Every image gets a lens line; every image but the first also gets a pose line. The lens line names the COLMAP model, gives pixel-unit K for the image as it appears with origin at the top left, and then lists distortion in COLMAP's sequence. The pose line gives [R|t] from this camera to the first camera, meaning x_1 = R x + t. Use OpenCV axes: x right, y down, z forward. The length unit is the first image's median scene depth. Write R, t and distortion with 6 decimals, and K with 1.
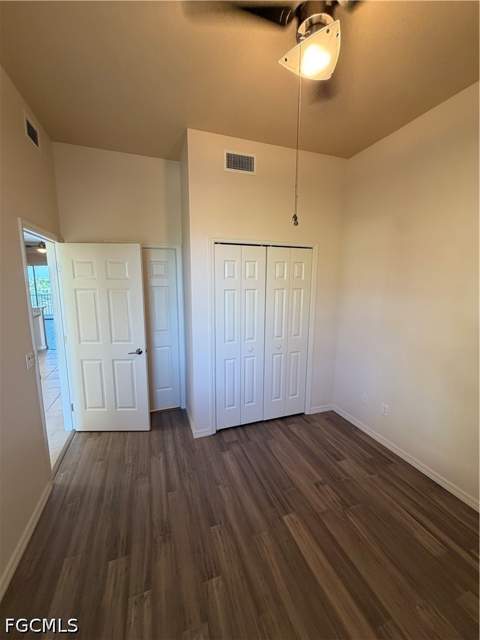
lens RADIAL K [[256.2, 0, 239.3], [0, 256.2, 318.3], [0, 0, 1]] dist [0.001302, -0.000013]
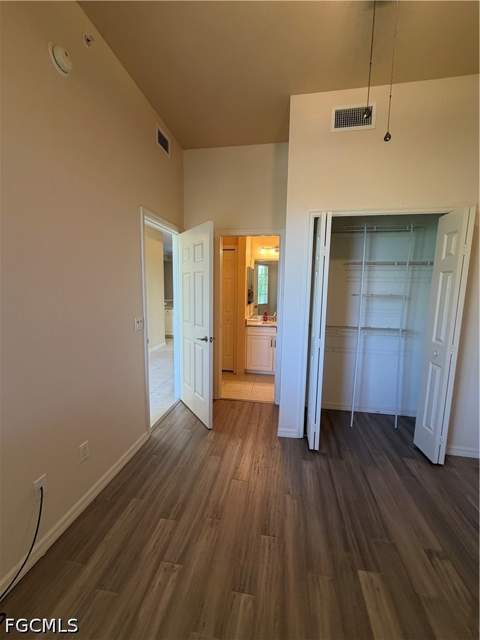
lens RADIAL K [[256.2, 0, 239.3], [0, 256.2, 318.3], [0, 0, 1]] dist [0.001302, -0.000013]
pose [[0.869607, 0.069569, -0.488819, 0.152020], [-0.085875, 0.996245, -0.010985, 0.091627], [0.486220, 0.051530, 0.872316, 0.147889]]
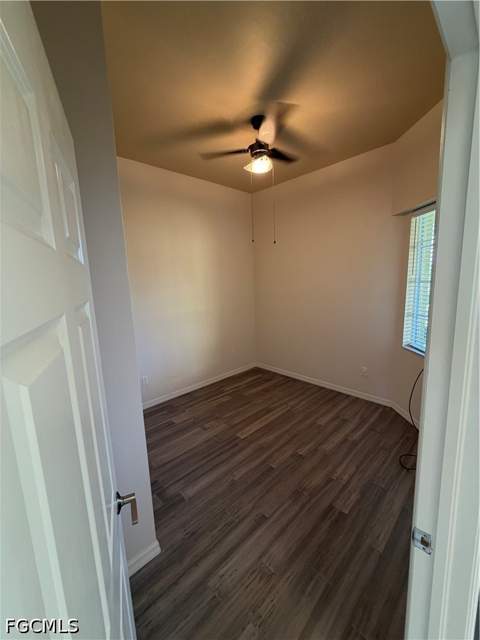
lens RADIAL K [[256.2, 0, 239.3], [0, 256.2, 318.3], [0, 0, 1]] dist [0.001302, -0.000013]
pose [[-0.406846, -0.126600, 0.904682, -0.870752], [0.173399, 0.961642, 0.212551, -0.153826], [-0.896889, 0.243346, -0.369288, 1.153418]]
